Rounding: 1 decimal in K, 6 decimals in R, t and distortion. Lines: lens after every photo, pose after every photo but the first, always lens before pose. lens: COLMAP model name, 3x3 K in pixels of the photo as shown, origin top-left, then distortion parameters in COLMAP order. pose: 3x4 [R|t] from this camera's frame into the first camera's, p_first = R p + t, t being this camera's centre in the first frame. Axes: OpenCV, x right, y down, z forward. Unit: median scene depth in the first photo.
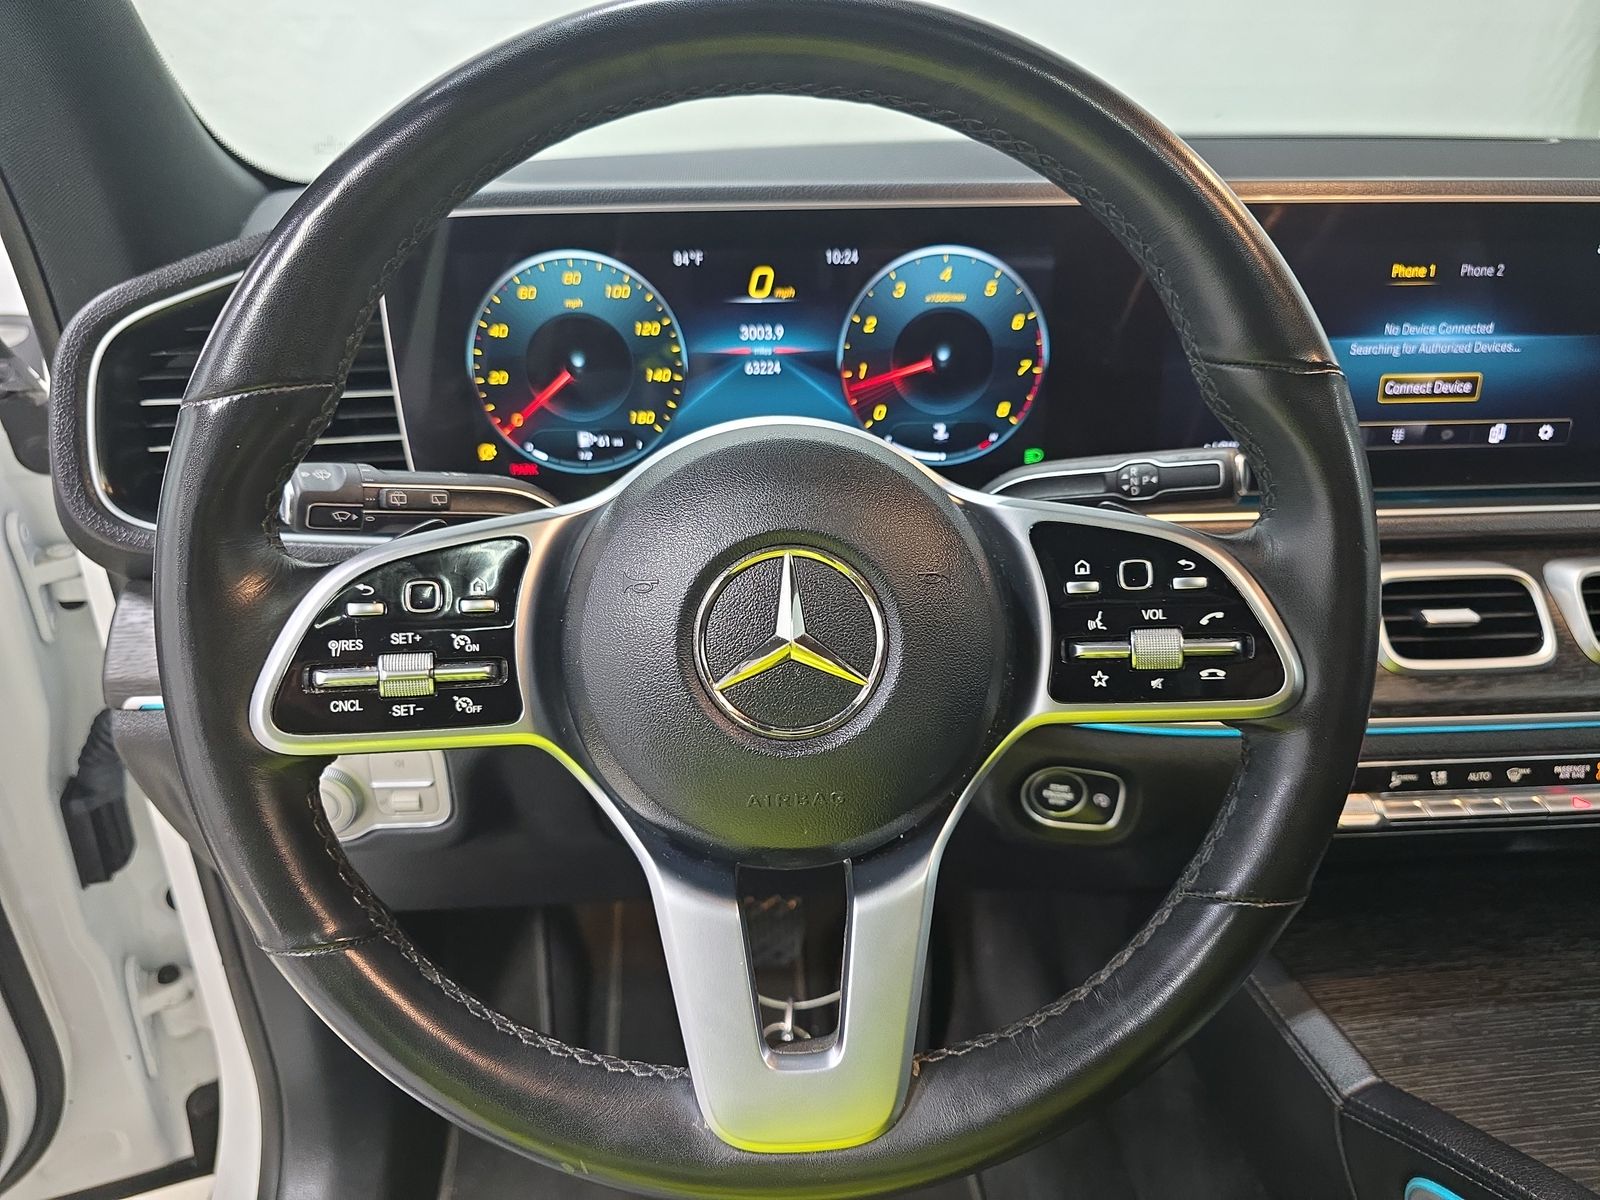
lens RADIAL K [[1068.3, 0, 799.8], [0, 1068.3, 590.2], [0, 0, 1]] dist [0.063324, -0.061423]
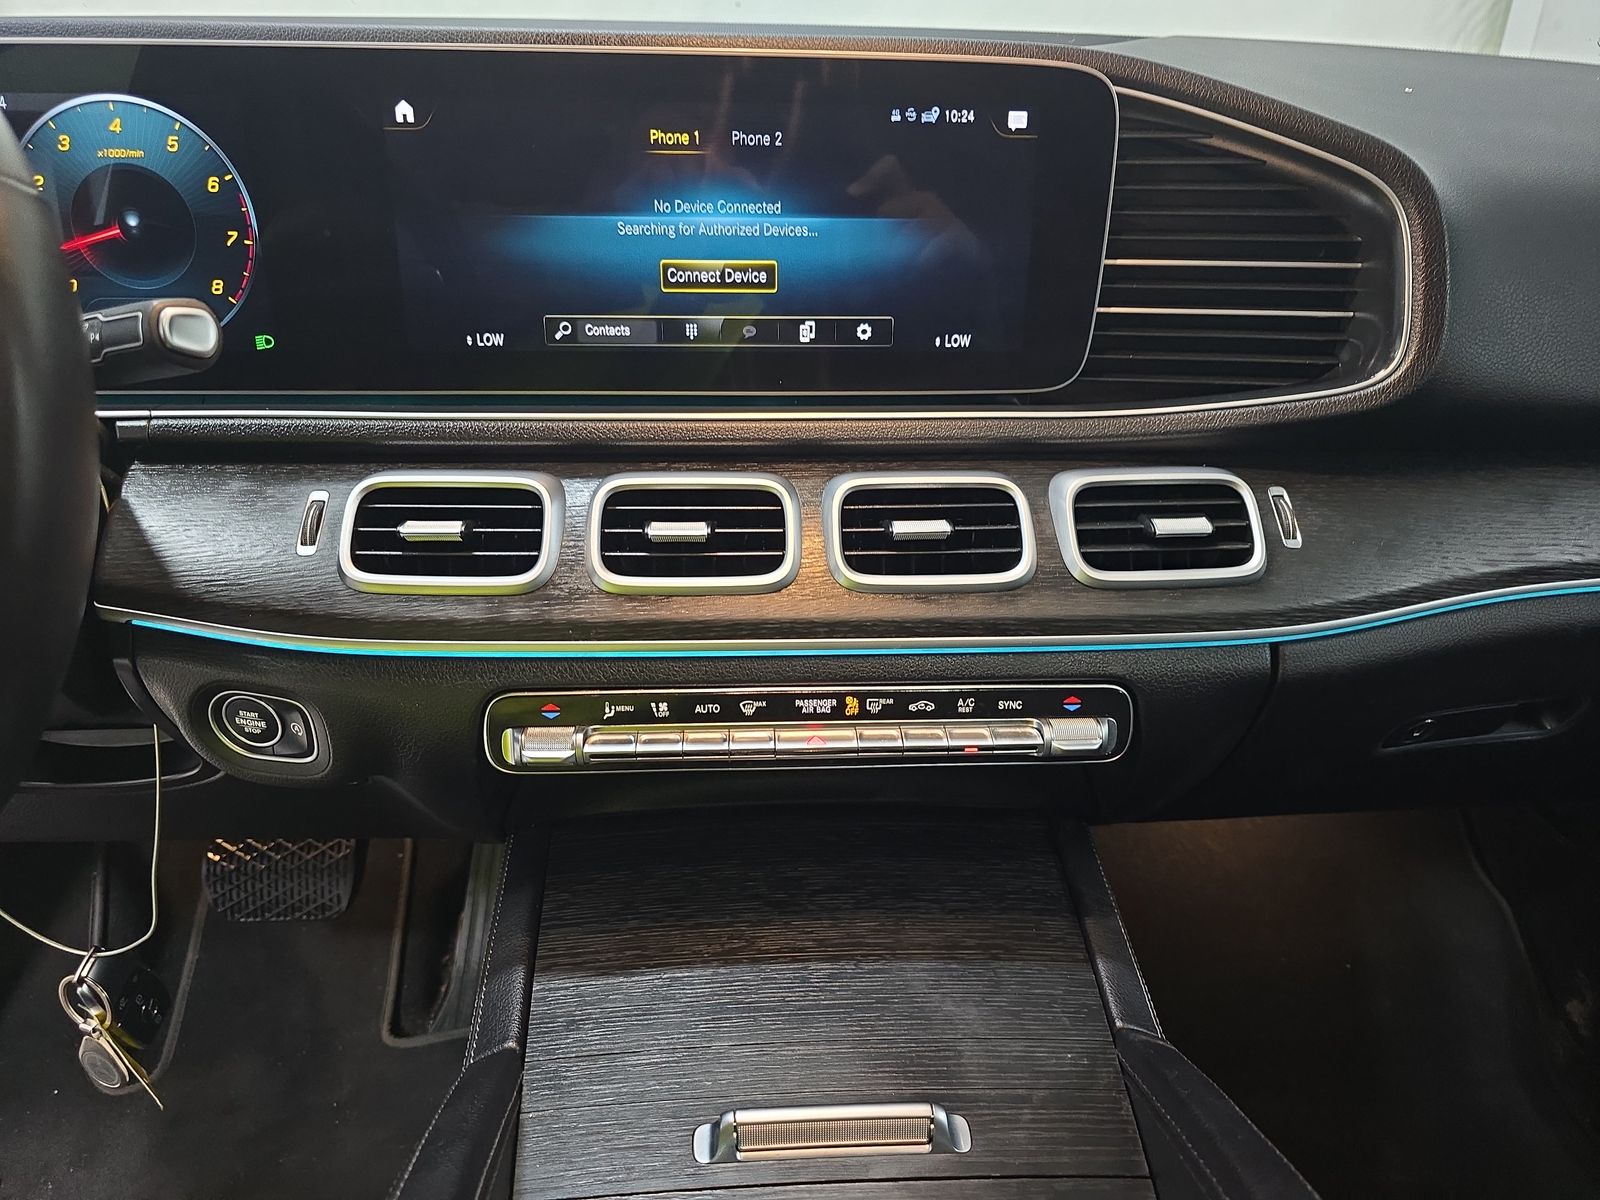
lens RADIAL K [[1068.3, 0, 799.8], [0, 1068.3, 590.2], [0, 0, 1]] dist [0.063324, -0.061423]
pose [[0.999372, 0.026744, -0.023260, 0.696956], [-0.023930, 0.993212, 0.113830, -0.033741], [0.026147, -0.113202, 0.993228, 0.101098]]
